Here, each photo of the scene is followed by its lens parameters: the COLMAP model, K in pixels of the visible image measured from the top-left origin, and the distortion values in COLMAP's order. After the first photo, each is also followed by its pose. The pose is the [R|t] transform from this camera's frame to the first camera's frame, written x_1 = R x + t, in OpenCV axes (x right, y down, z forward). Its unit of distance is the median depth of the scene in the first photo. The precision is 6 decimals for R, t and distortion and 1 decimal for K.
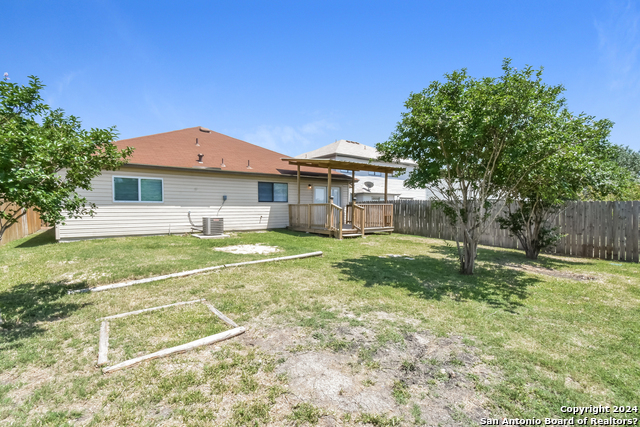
lens RADIAL K [[292.6, 0, 322.1], [0, 292.6, 213.5], [0, 0, 1]] dist [-0.003336, -0.000416]
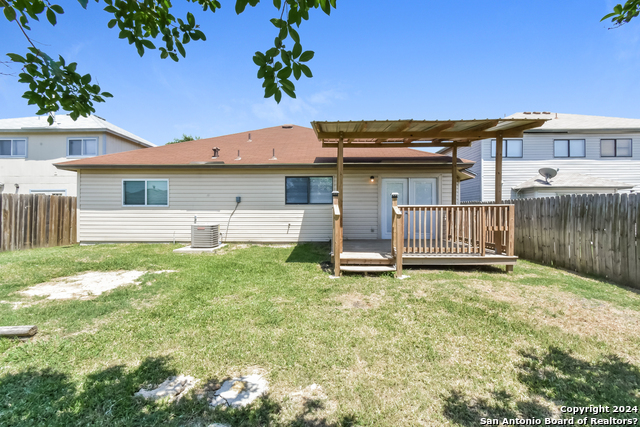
lens RADIAL K [[292.6, 0, 318.5], [0, 292.6, 208.4], [0, 0, 1]] dist [-0.003336, -0.000416]
pose [[0.793656, -0.004897, -0.608348, 0.292992], [-0.012118, 0.999642, -0.023857, -0.013376], [0.608247, 0.026307, 0.793312, 0.481816]]
